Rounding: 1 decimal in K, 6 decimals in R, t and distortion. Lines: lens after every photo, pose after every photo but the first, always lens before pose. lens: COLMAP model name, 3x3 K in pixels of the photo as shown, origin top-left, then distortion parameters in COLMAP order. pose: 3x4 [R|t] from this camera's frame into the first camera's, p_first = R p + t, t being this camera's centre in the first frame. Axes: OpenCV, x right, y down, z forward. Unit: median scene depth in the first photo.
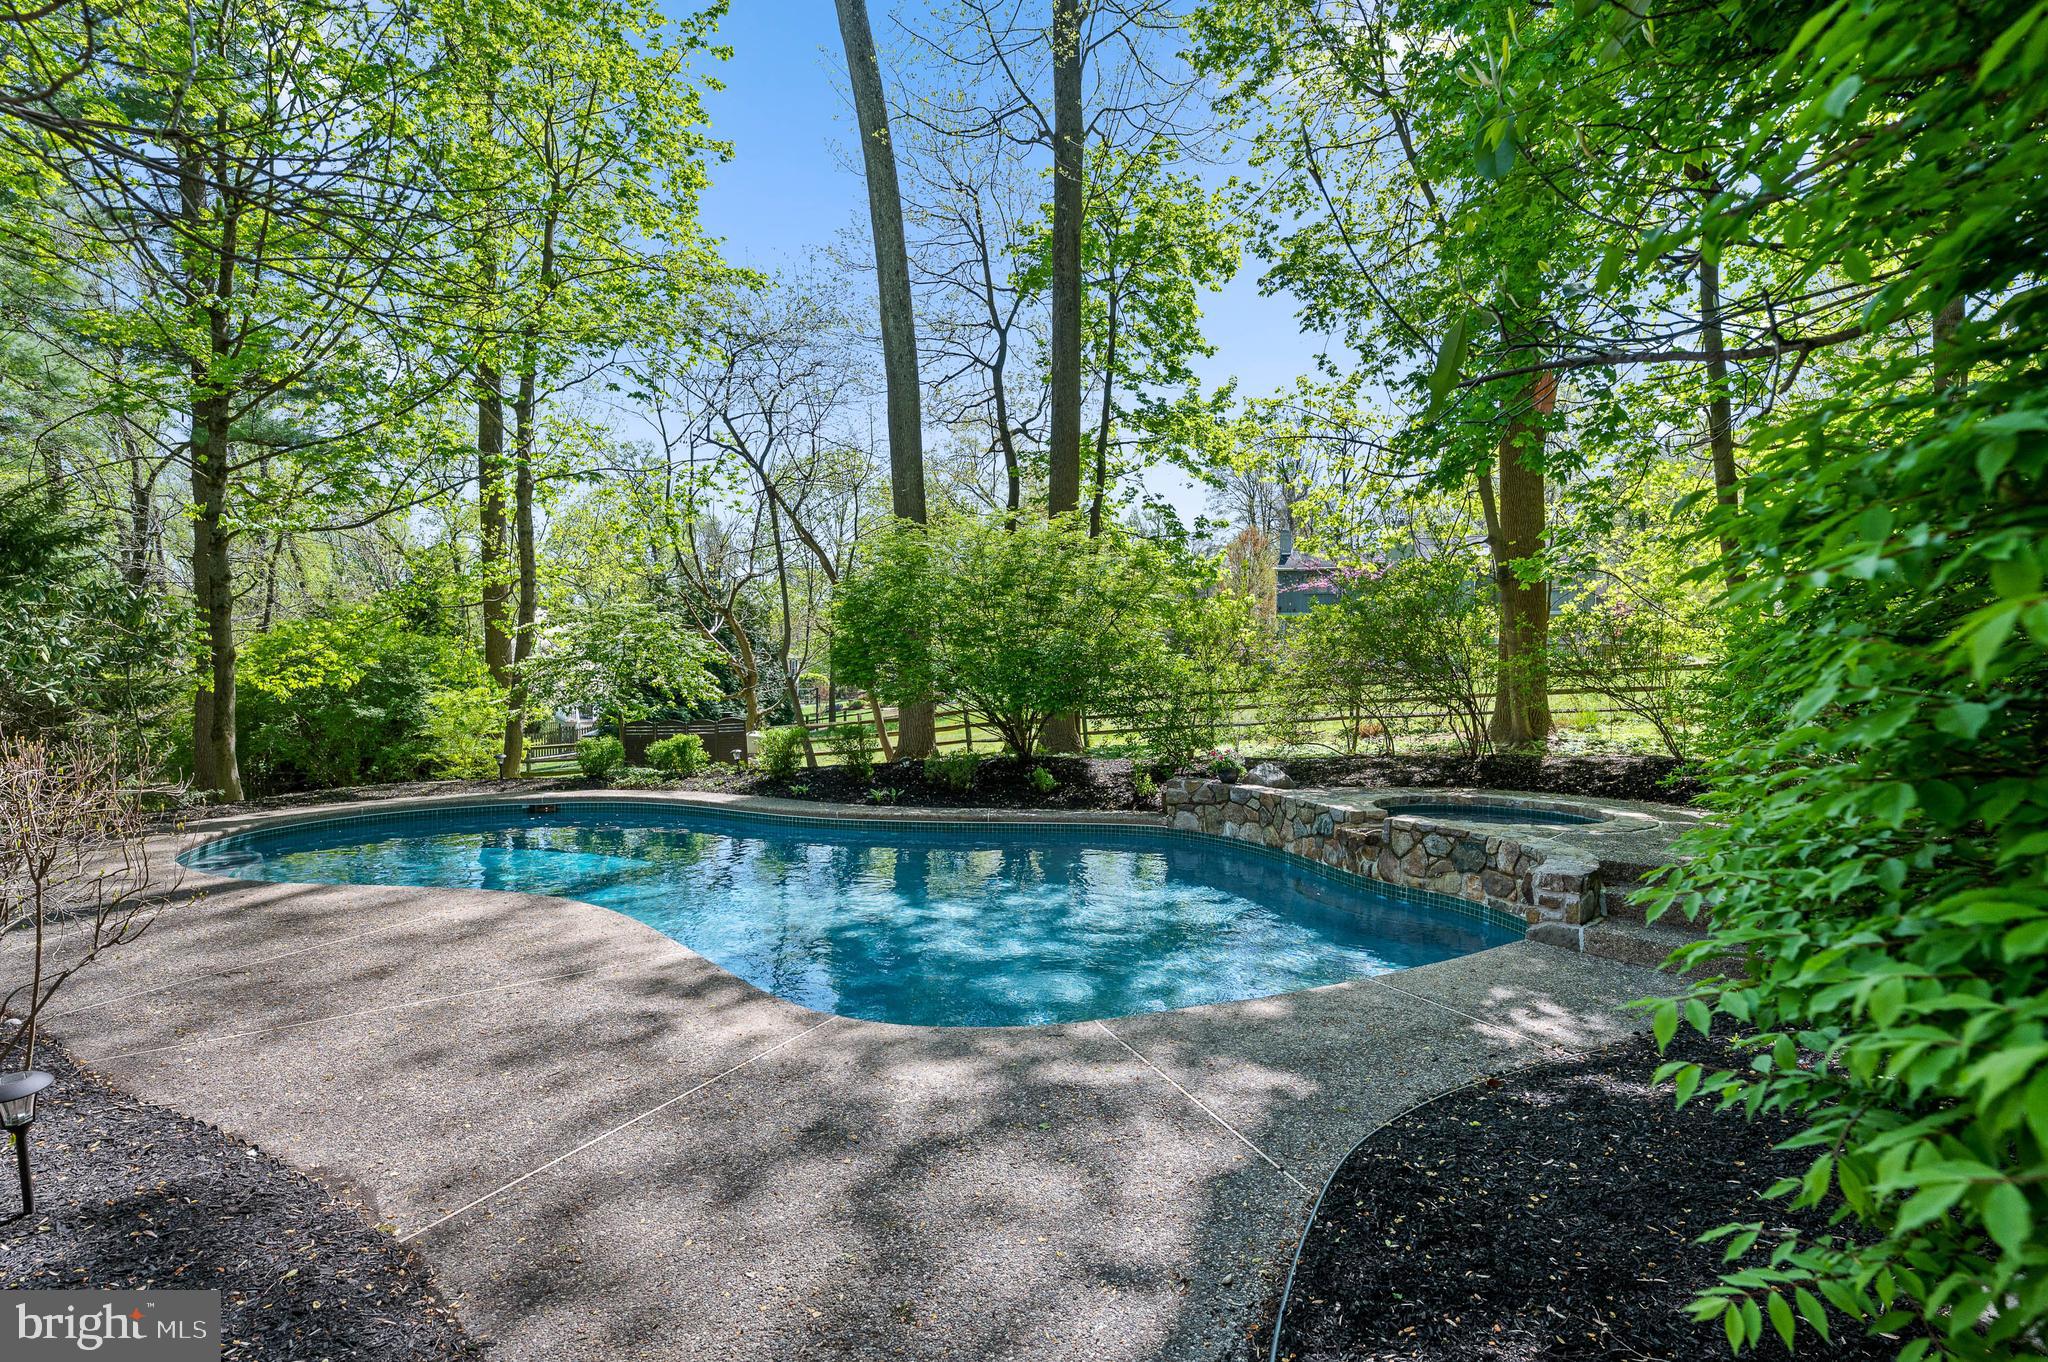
lens RADIAL K [[1021.2, 0, 1030.8], [0, 1021.2, 677.9], [0, 0, 1]] dist [0.001177, 0.000140]
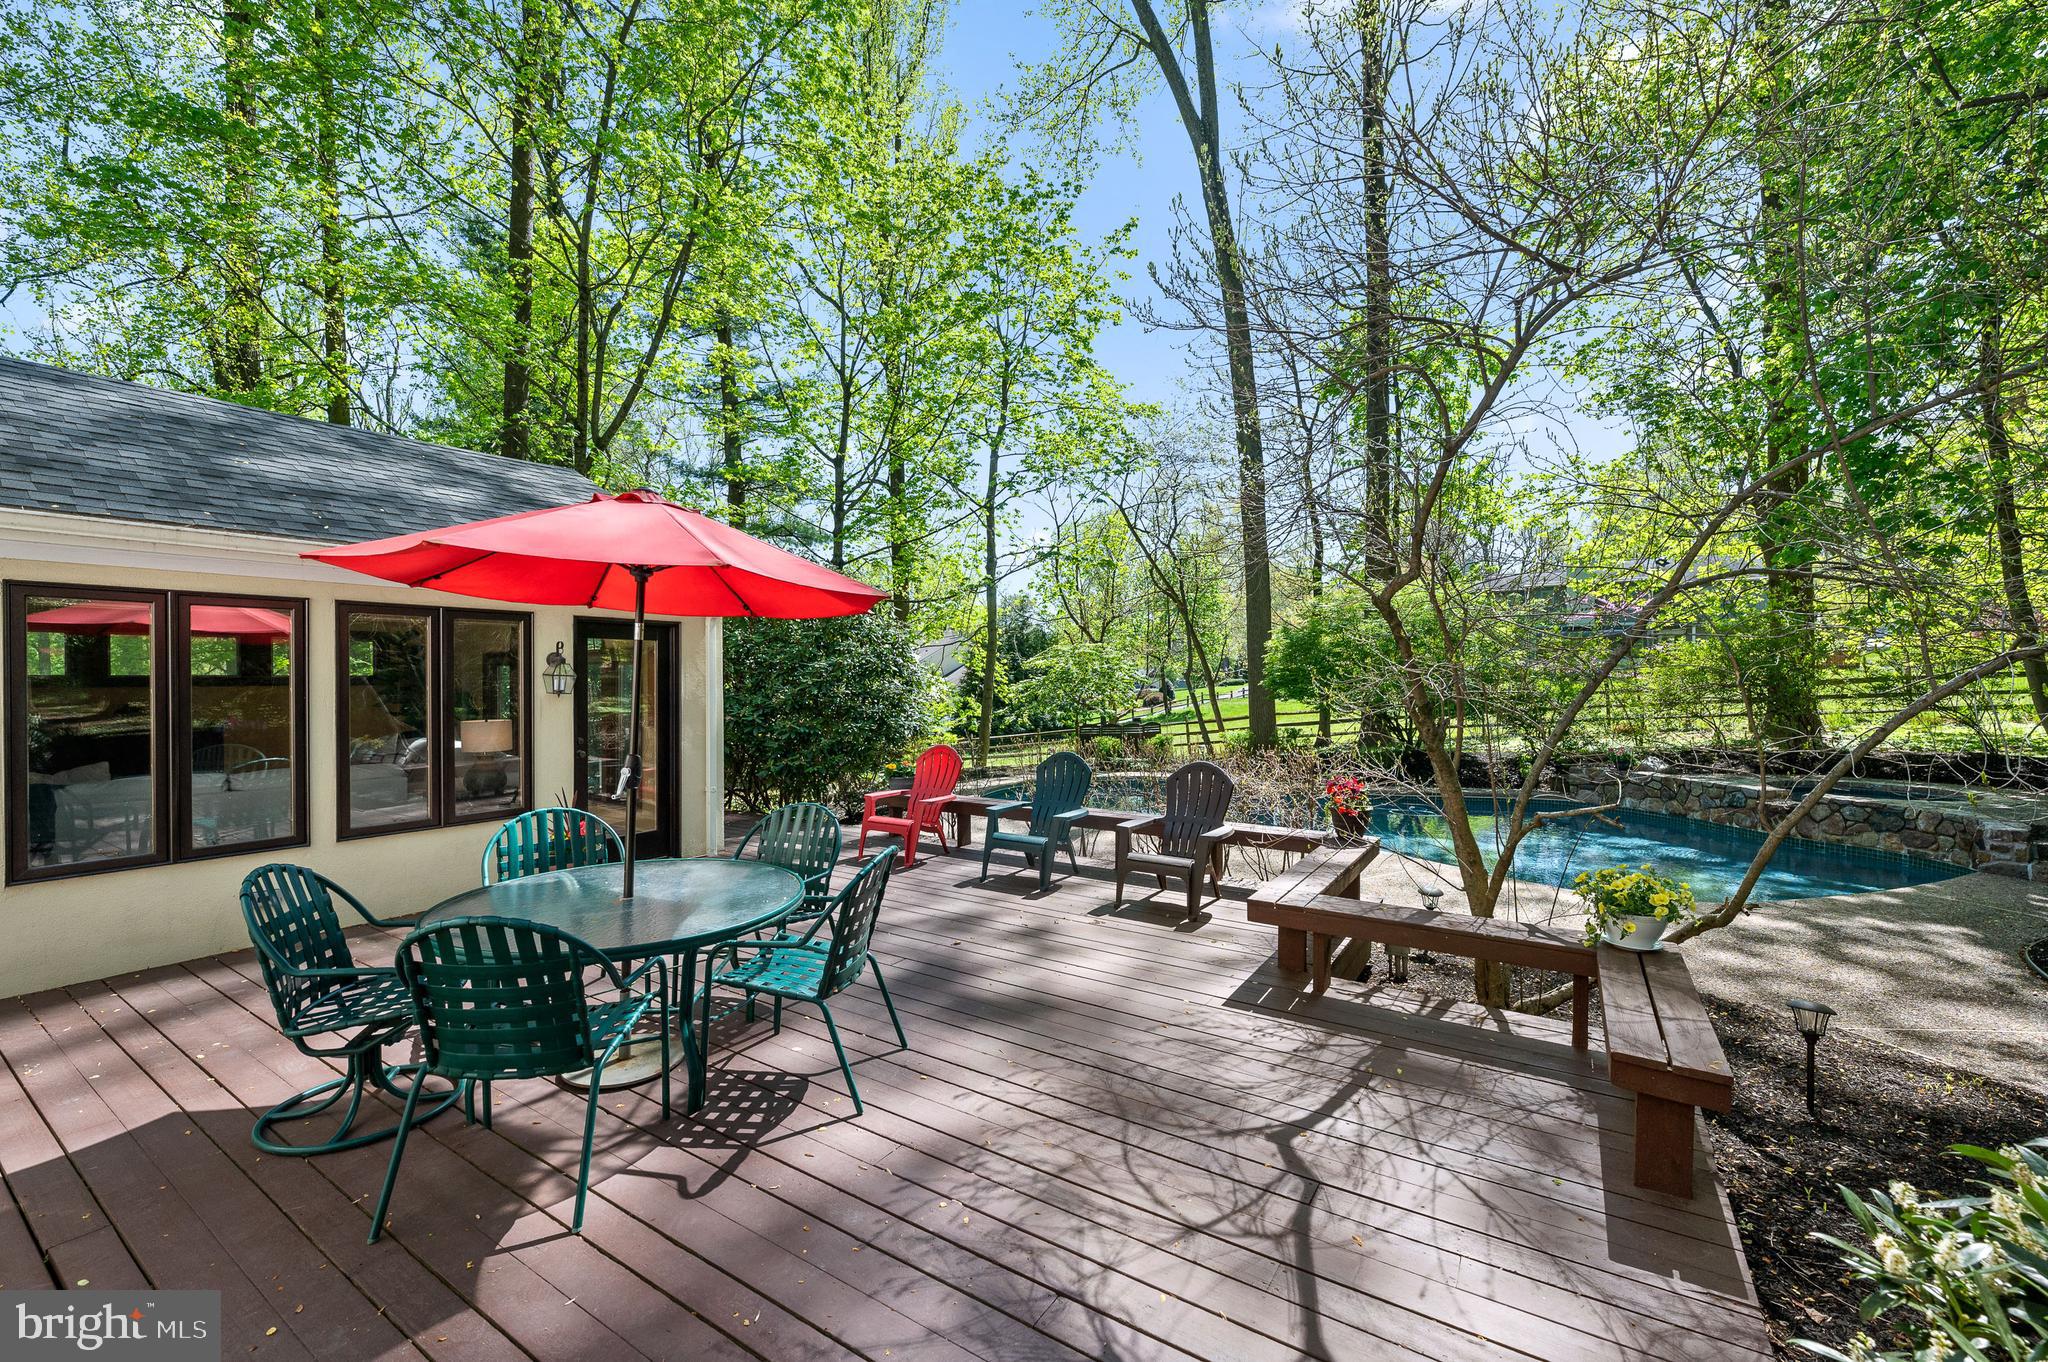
lens RADIAL K [[835.5, 0, 1027.8], [0, 835.5, 682.1], [0, 0, 1]] dist [-0.000353, 0.000044]
pose [[0.982806, -0.007423, -0.184491, -0.413653], [0.007219, 0.999972, -0.001777, -0.024632], [0.184499, 0.000415, 0.982833, -0.305188]]
